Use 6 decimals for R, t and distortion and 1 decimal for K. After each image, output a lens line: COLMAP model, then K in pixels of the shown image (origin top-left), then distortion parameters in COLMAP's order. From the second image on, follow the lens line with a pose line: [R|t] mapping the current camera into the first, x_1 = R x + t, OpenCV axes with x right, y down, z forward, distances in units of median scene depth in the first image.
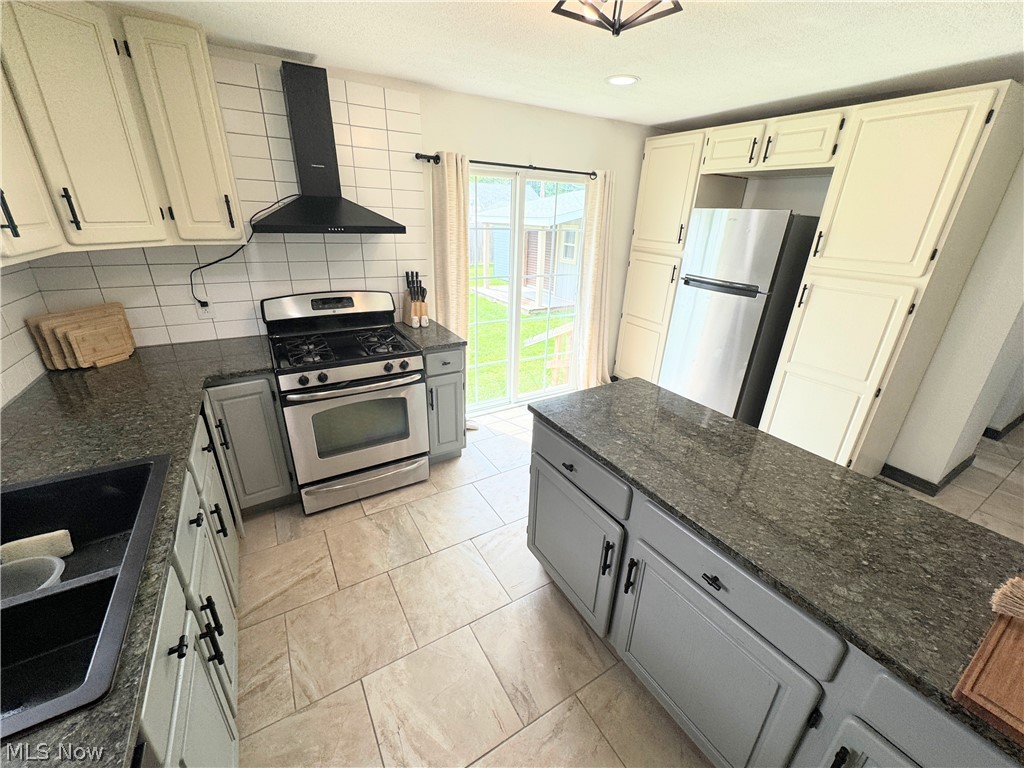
lens RADIAL K [[411.3, 0, 512.6], [0, 411.3, 383.3], [0, 0, 1]] dist [0.001689, -0.000725]
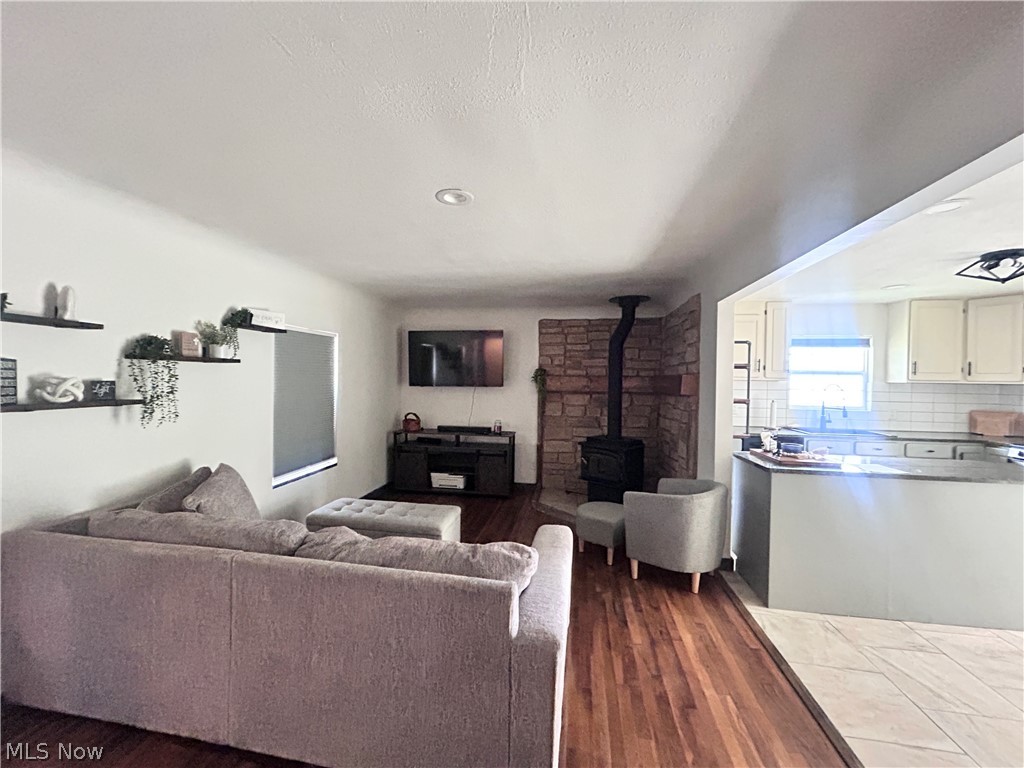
lens RADIAL K [[410.1, 0, 508.5], [0, 410.1, 380.9], [0, 0, 1]] dist [-0.004482, 0.001712]
pose [[-0.644553, -0.036825, -0.763672, 1.951946], [-0.326750, 0.916295, 0.231599, 0.016343], [0.691220, 0.398808, -0.602633, 0.360956]]
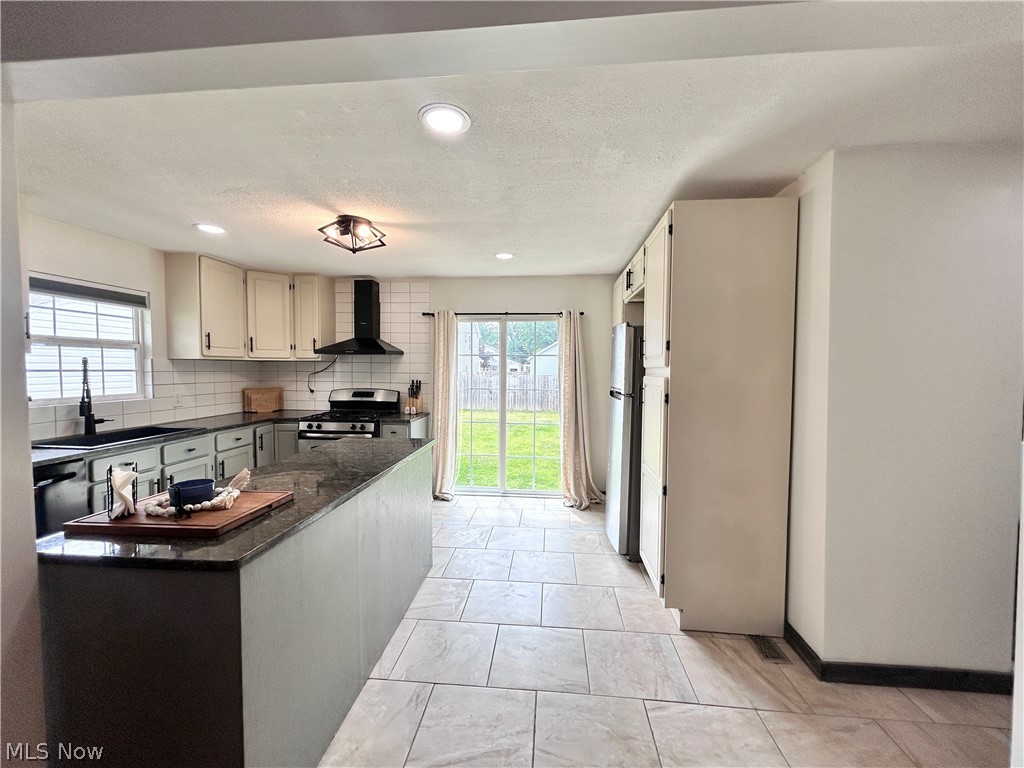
lens RADIAL K [[410.1, 0, 515.5], [0, 410.1, 386.4], [0, 0, 1]] dist [-0.004482, 0.001712]
pose [[0.806181, -0.000455, -0.591669, 1.170544], [-0.207982, 0.935963, -0.284106, 0.138111], [0.553910, 0.352097, 0.754461, 0.046448]]
